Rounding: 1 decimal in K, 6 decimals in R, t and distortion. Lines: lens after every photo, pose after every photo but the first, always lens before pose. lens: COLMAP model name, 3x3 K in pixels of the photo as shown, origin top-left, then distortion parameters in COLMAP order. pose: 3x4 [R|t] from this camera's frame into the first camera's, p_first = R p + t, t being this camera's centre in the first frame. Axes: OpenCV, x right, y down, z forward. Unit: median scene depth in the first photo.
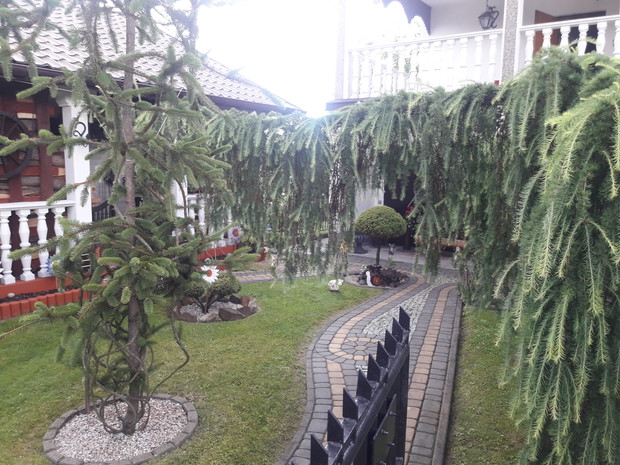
lens RADIAL K [[500.8, 0, 311.4], [0, 500.8, 227.5], [0, 0, 1]] dist [0.036119, -0.113338]
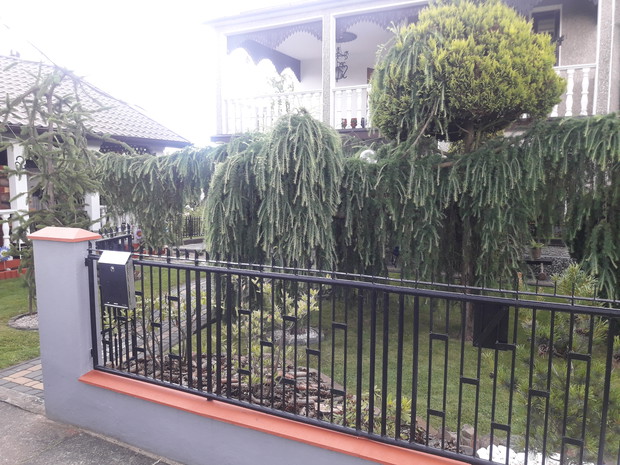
lens RADIAL K [[500.8, 0, 314.9], [0, 500.8, 233.7], [0, 0, 1]] dist [0.036119, -0.113338]
pose [[0.992219, -0.022106, 0.122525, 0.257177], [0.025043, 0.999434, -0.022482, 0.085847], [-0.121959, 0.025376, 0.992211, -0.659404]]
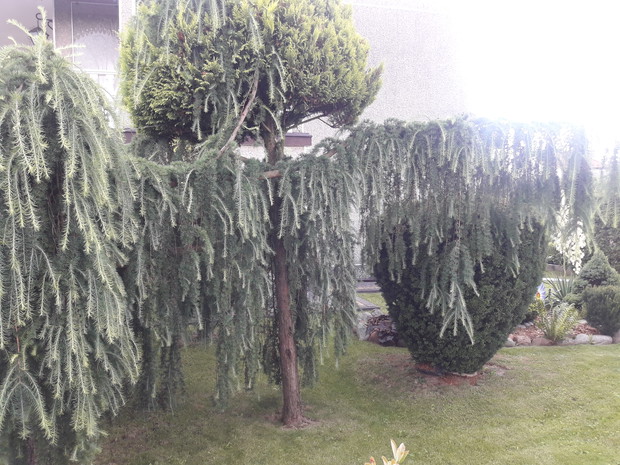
lens RADIAL K [[500.8, 0, 298.7], [0, 500.8, 236.8], [0, 0, 1]] dist [0.036119, -0.113338]
pose [[0.634393, -0.072253, 0.769626, 0.142448], [0.120233, 0.992728, -0.005908, 0.023535], [-0.763603, 0.096282, 0.638467, -0.143732]]
